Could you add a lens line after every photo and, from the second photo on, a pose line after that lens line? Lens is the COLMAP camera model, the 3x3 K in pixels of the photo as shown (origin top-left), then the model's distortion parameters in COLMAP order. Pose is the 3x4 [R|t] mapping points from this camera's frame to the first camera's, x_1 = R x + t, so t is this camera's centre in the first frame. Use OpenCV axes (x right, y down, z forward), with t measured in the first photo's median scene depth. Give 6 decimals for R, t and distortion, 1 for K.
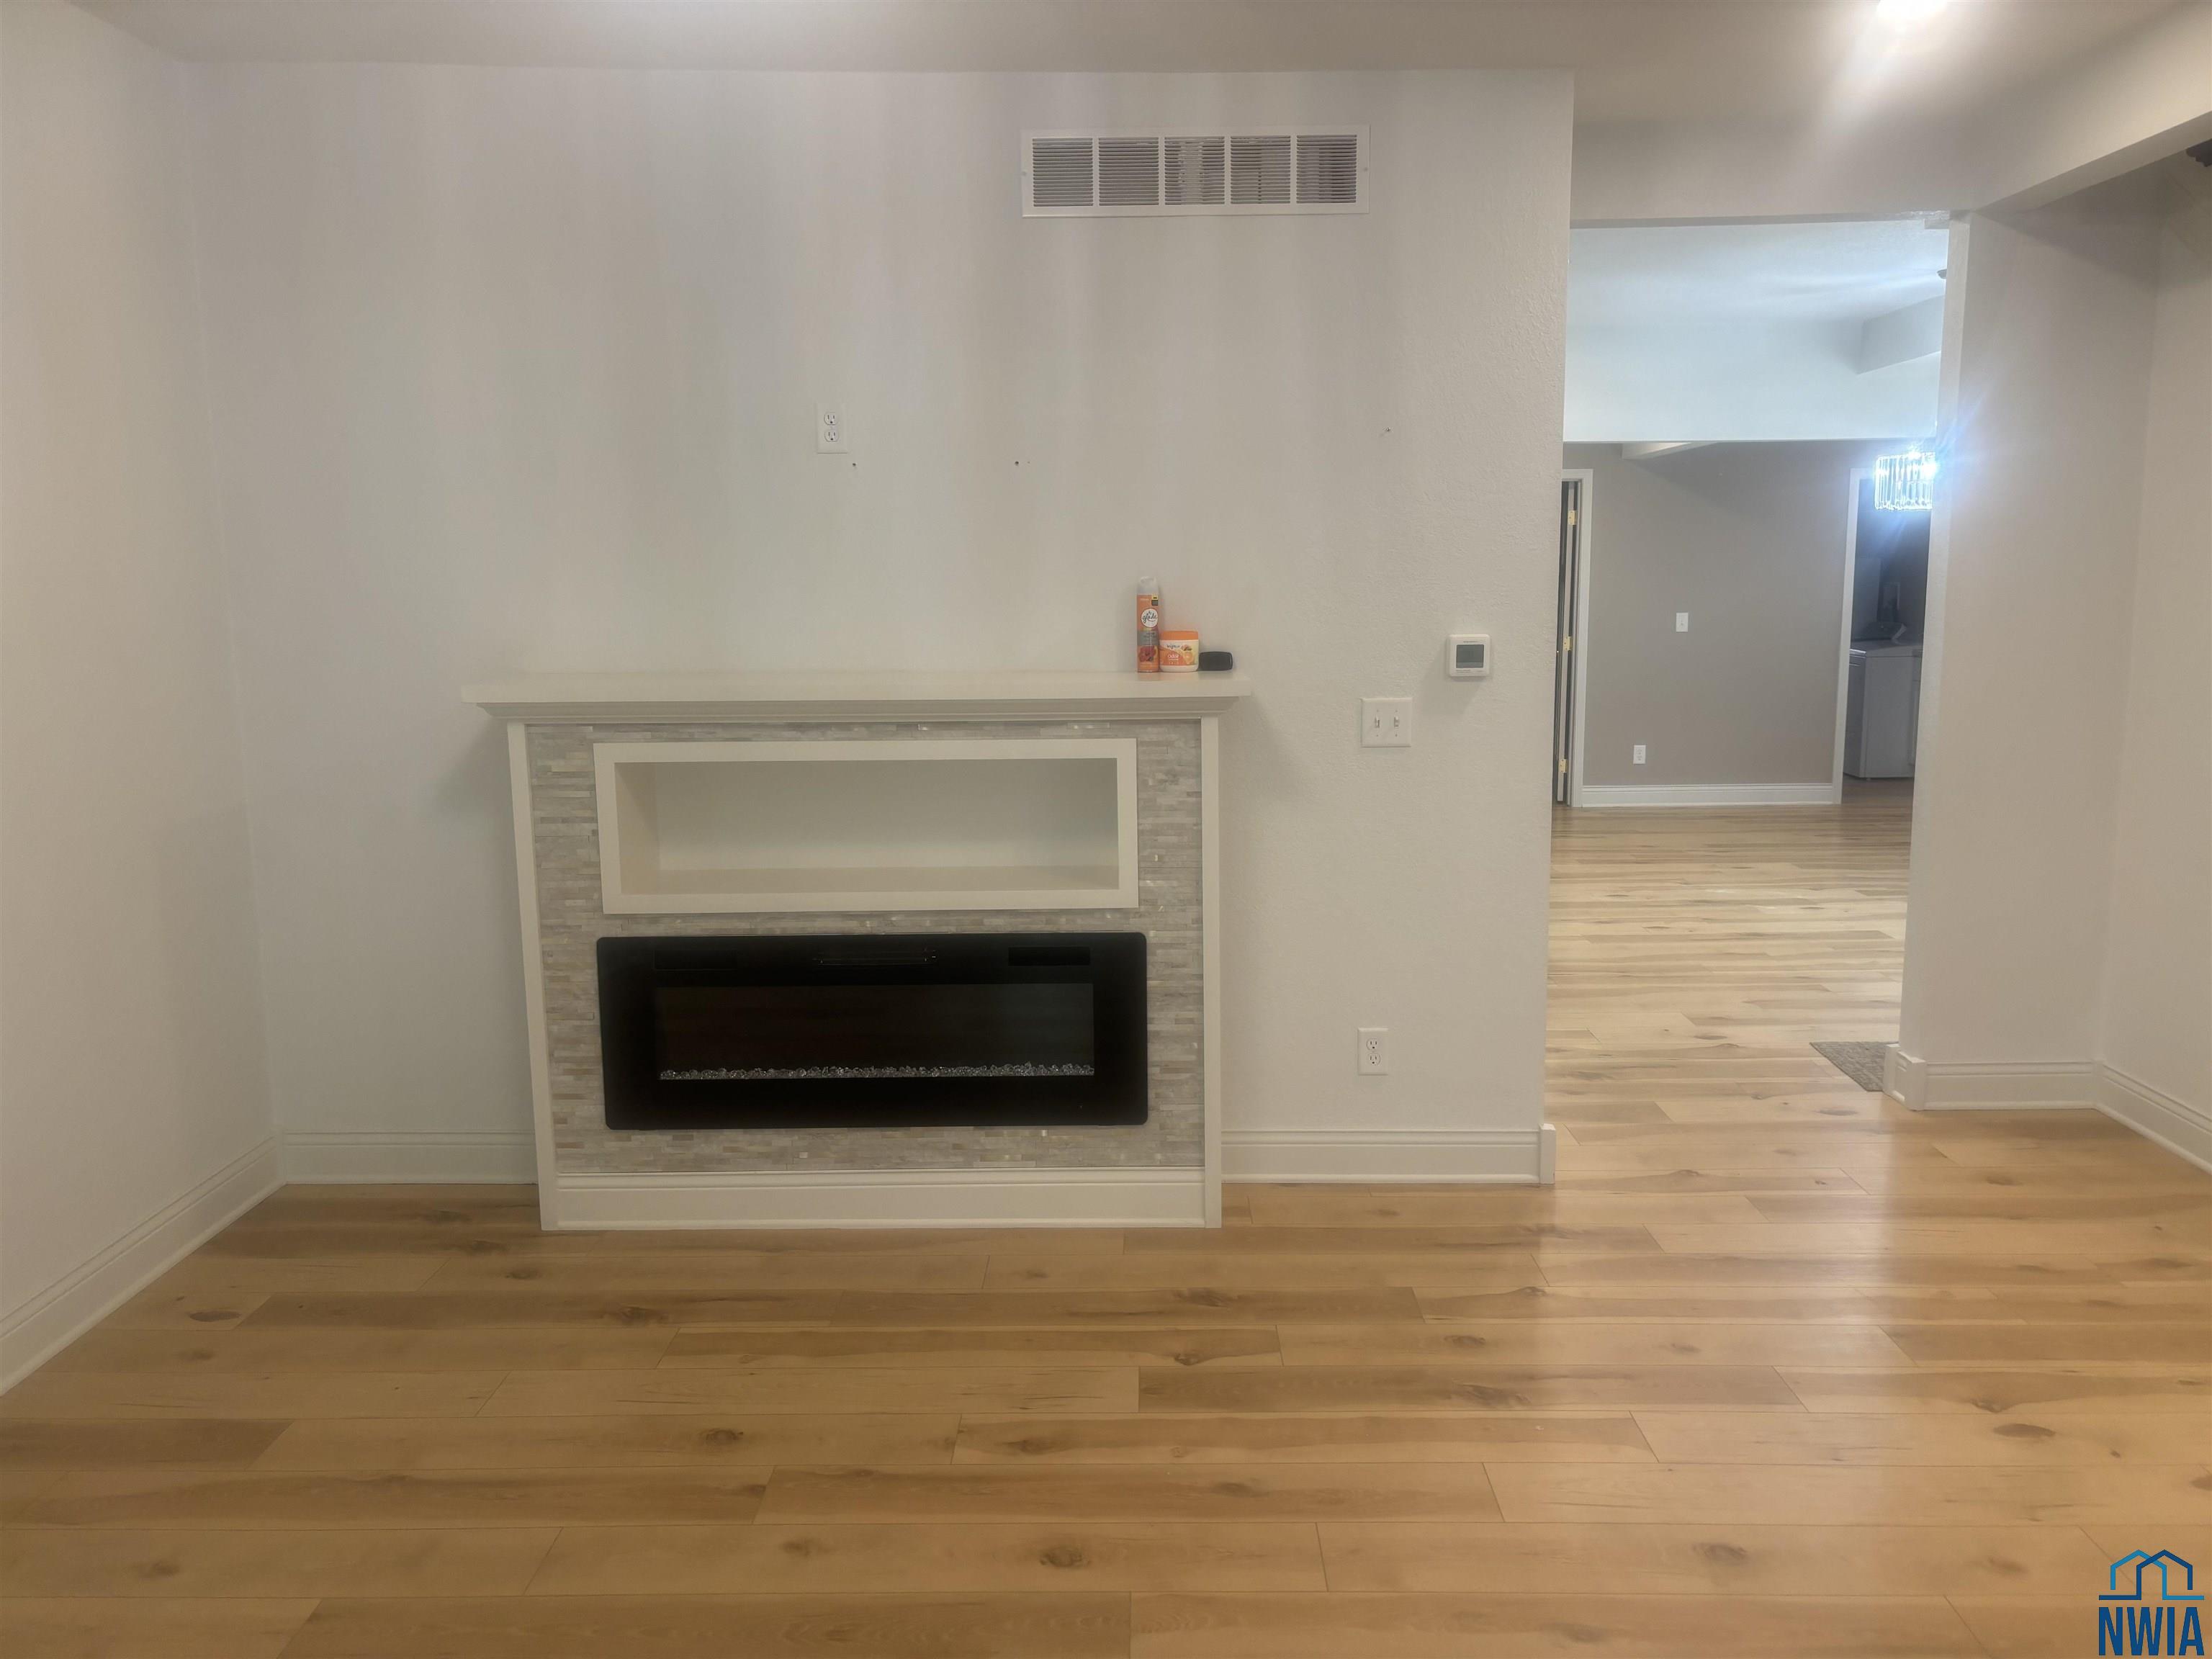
lens RADIAL K [[1687.0, 0, 1149.8], [0, 1687.0, 803.5], [0, 0, 1]] dist [0.115709, -0.141134]
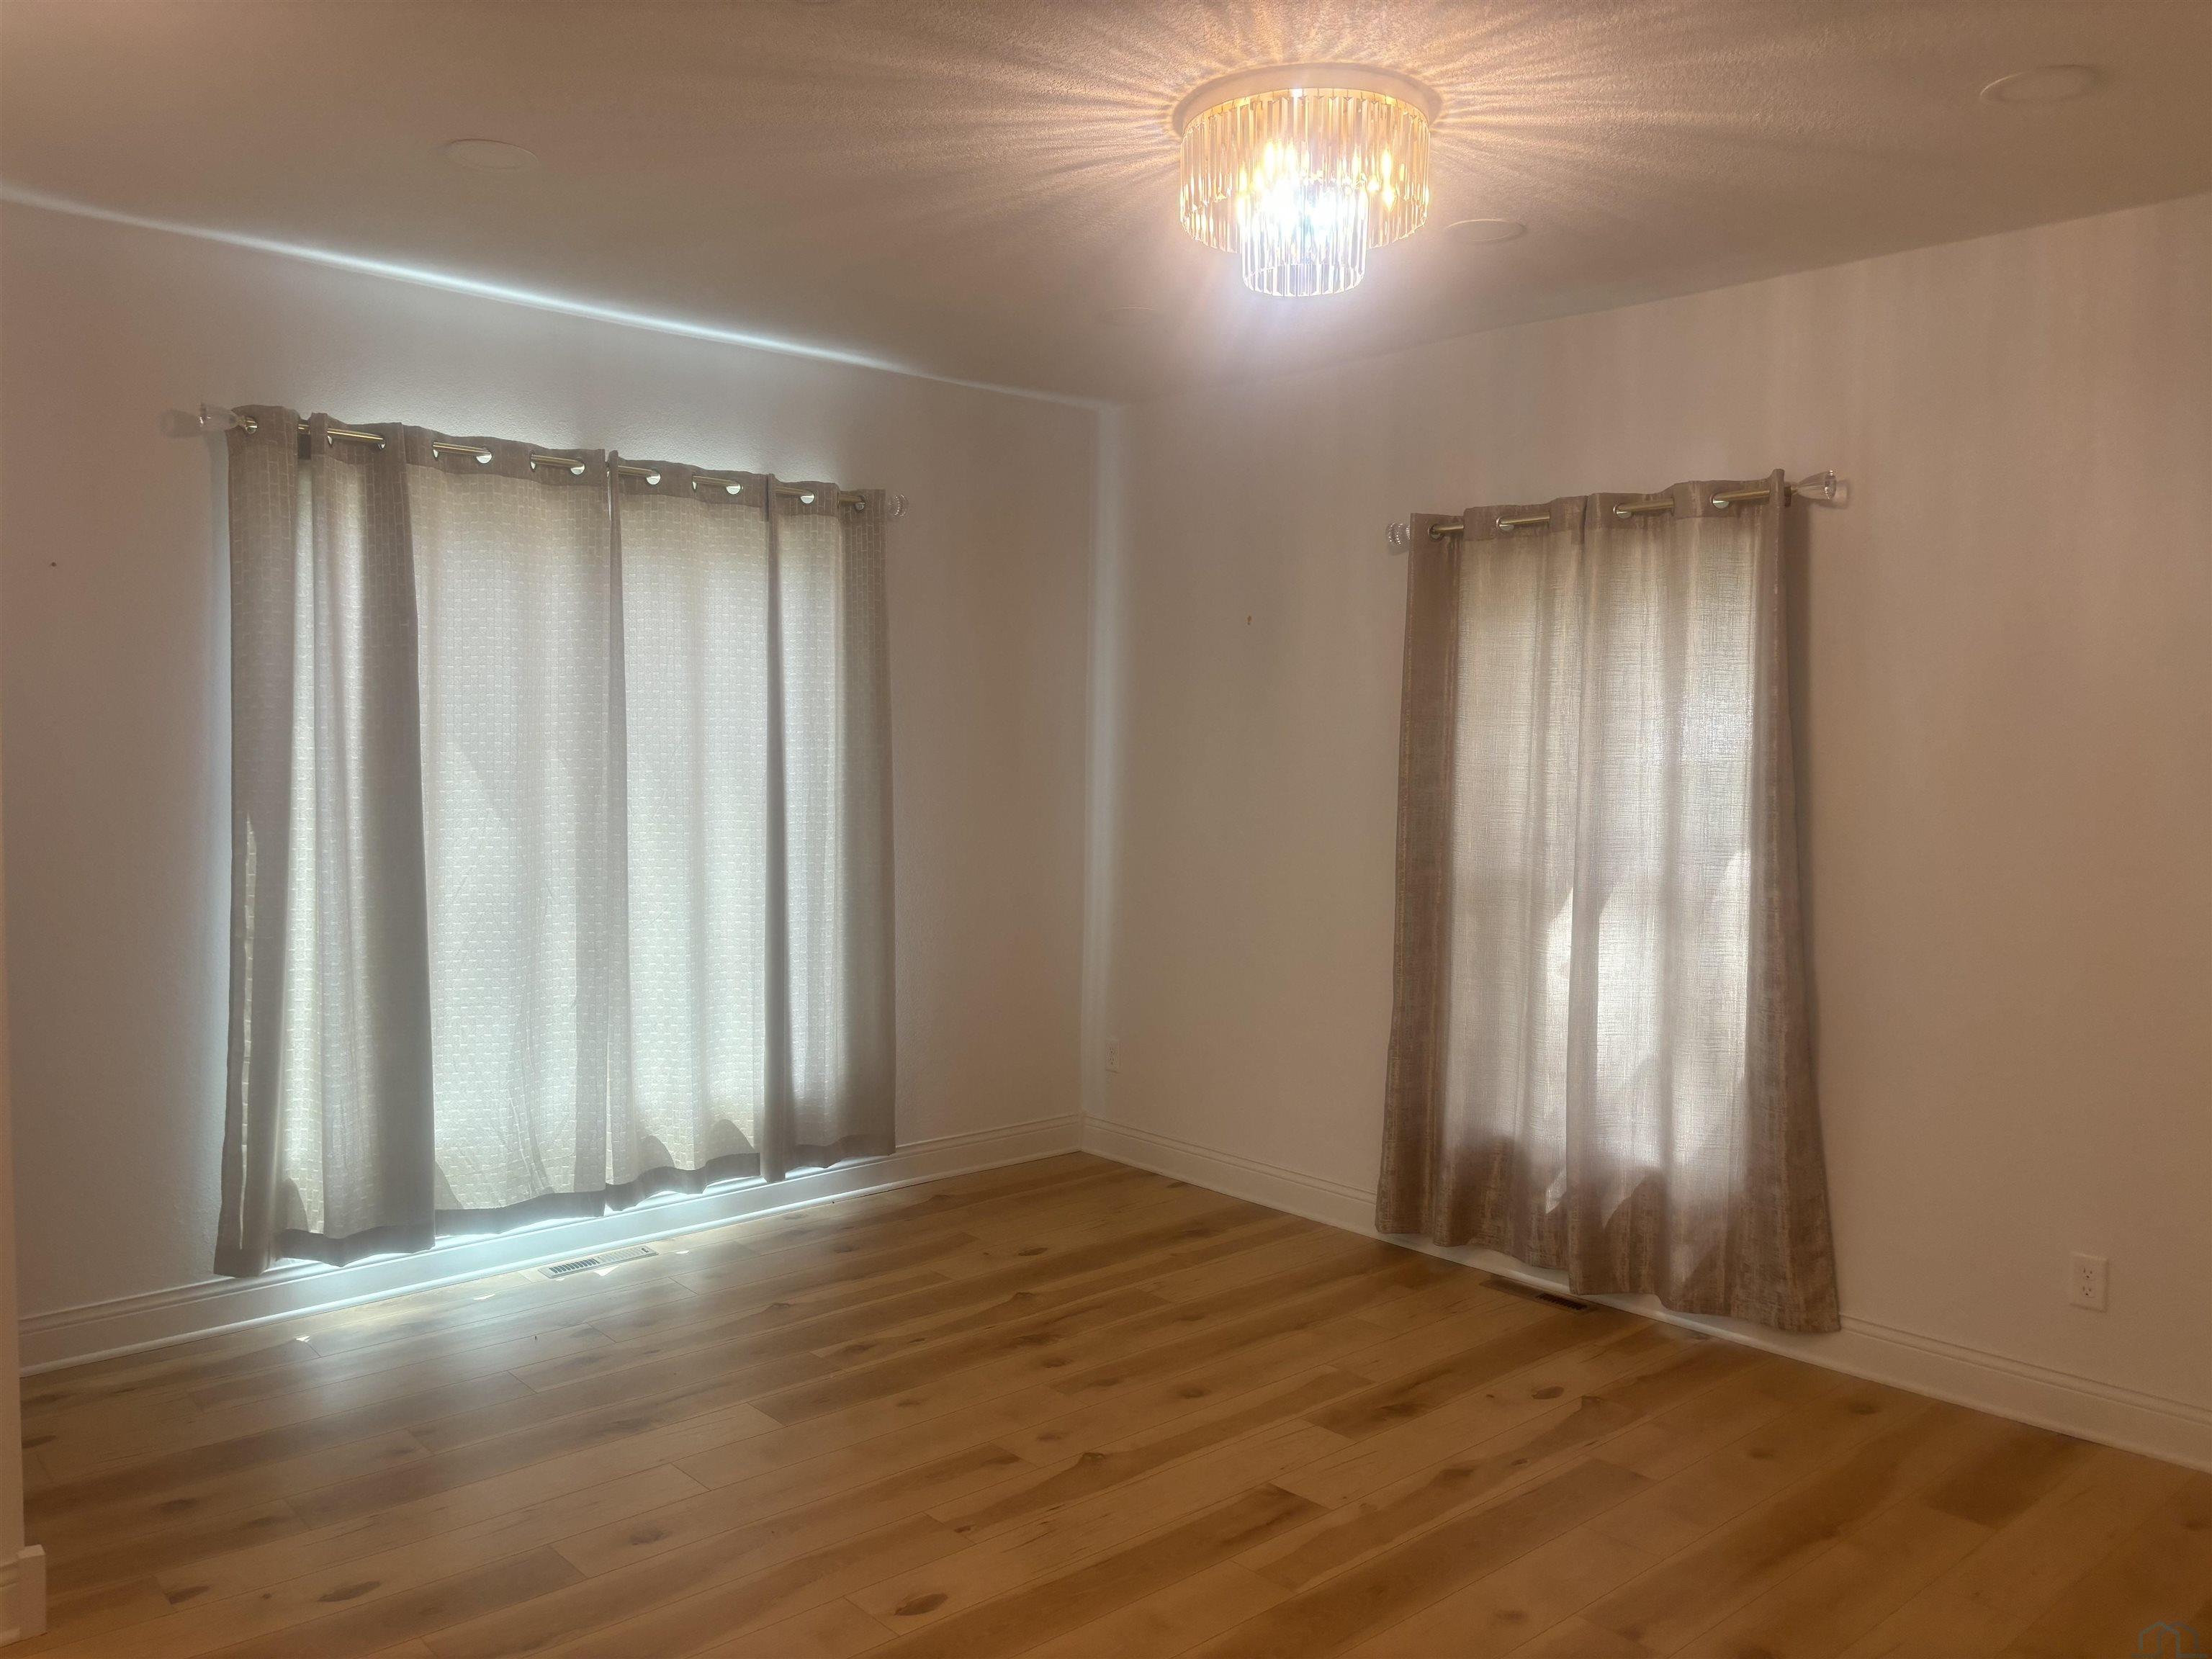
lens RADIAL K [[1684.1, 0, 1091.9], [0, 1684.1, 821.7], [0, 0, 1]] dist [0.035790, -0.005514]
pose [[-0.753460, 0.032311, -0.656699, 0.478194], [-0.093169, 0.983466, 0.155286, -0.146010], [0.650859, 0.178186, -0.737992, 1.049793]]
